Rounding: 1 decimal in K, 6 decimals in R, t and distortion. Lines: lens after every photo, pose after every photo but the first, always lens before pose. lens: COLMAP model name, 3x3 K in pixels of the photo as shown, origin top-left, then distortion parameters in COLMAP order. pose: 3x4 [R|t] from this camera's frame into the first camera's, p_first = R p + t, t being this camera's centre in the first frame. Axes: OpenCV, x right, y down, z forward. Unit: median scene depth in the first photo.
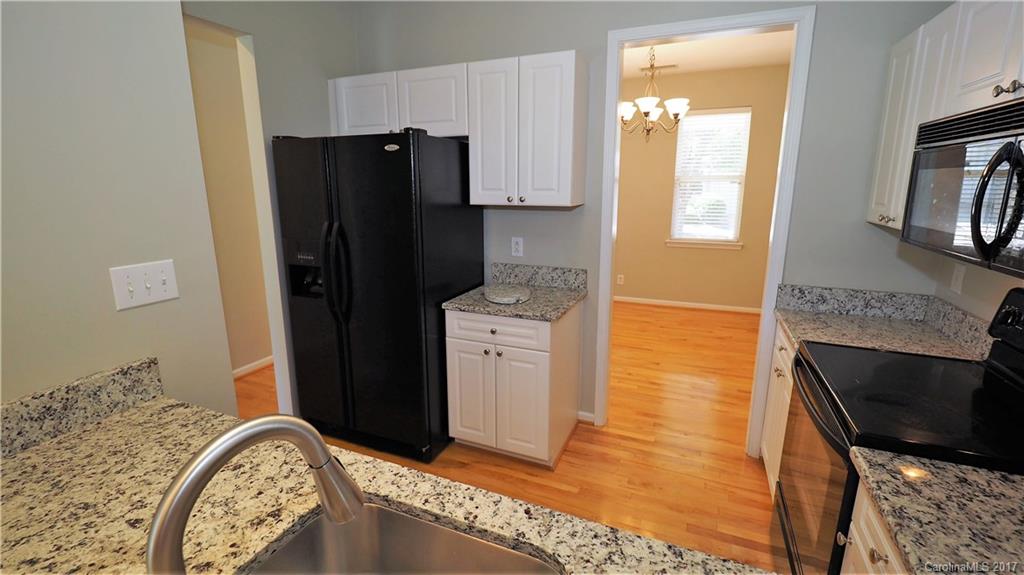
lens RADIAL K [[449.5, 0, 512.0], [0, 449.5, 281.0], [0, 0, 1]] dist [0.003482, 0.000165]
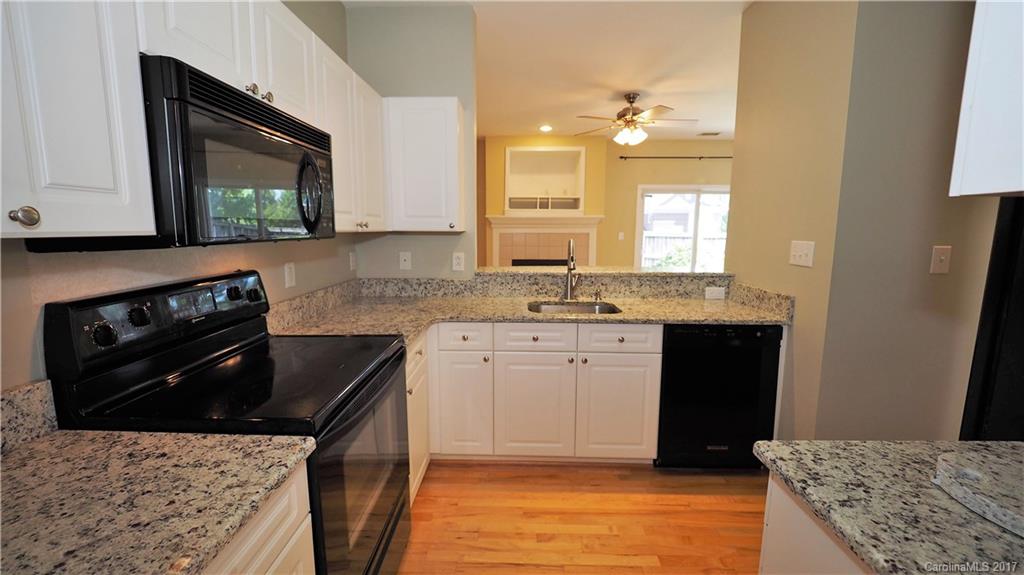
lens RADIAL K [[419.1, 0, 513.3], [0, 419.1, 282.7], [0, 0, 1]] dist [-0.001853, -0.000433]
pose [[-0.925405, 0.044894, -0.376311, 1.002726], [-0.086431, 0.941790, 0.324903, -0.393688], [0.368992, 0.333192, -0.867657, 2.581395]]
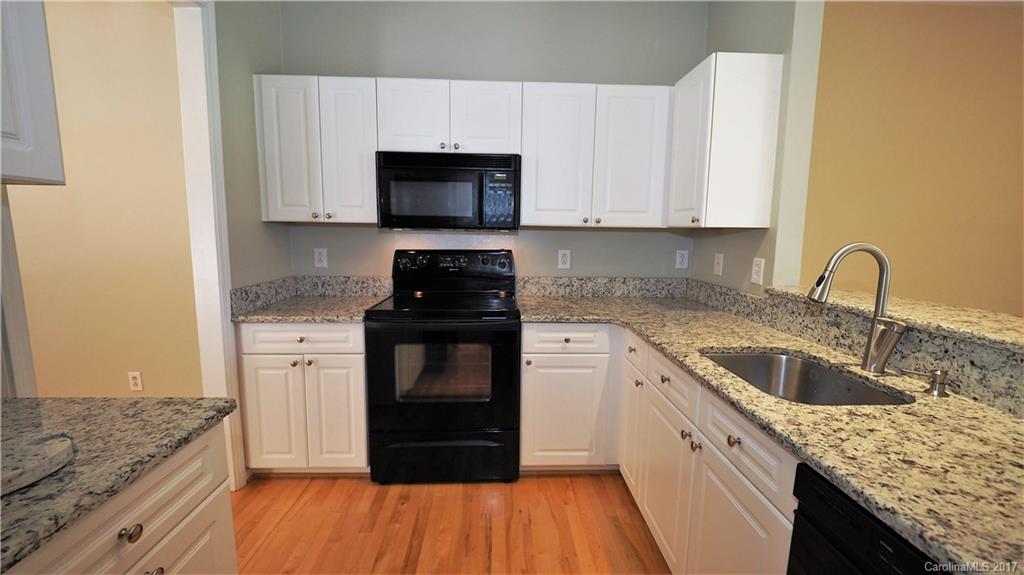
lens RADIAL K [[419.1, 0, 515.0], [0, 419.1, 287.3], [0, 0, 1]] dist [-0.001853, -0.000433]
pose [[-0.423444, -0.128800, 0.896719, -0.942218], [0.184367, 0.956874, 0.224501, -0.188879], [-0.886963, 0.260389, -0.381436, 1.830098]]
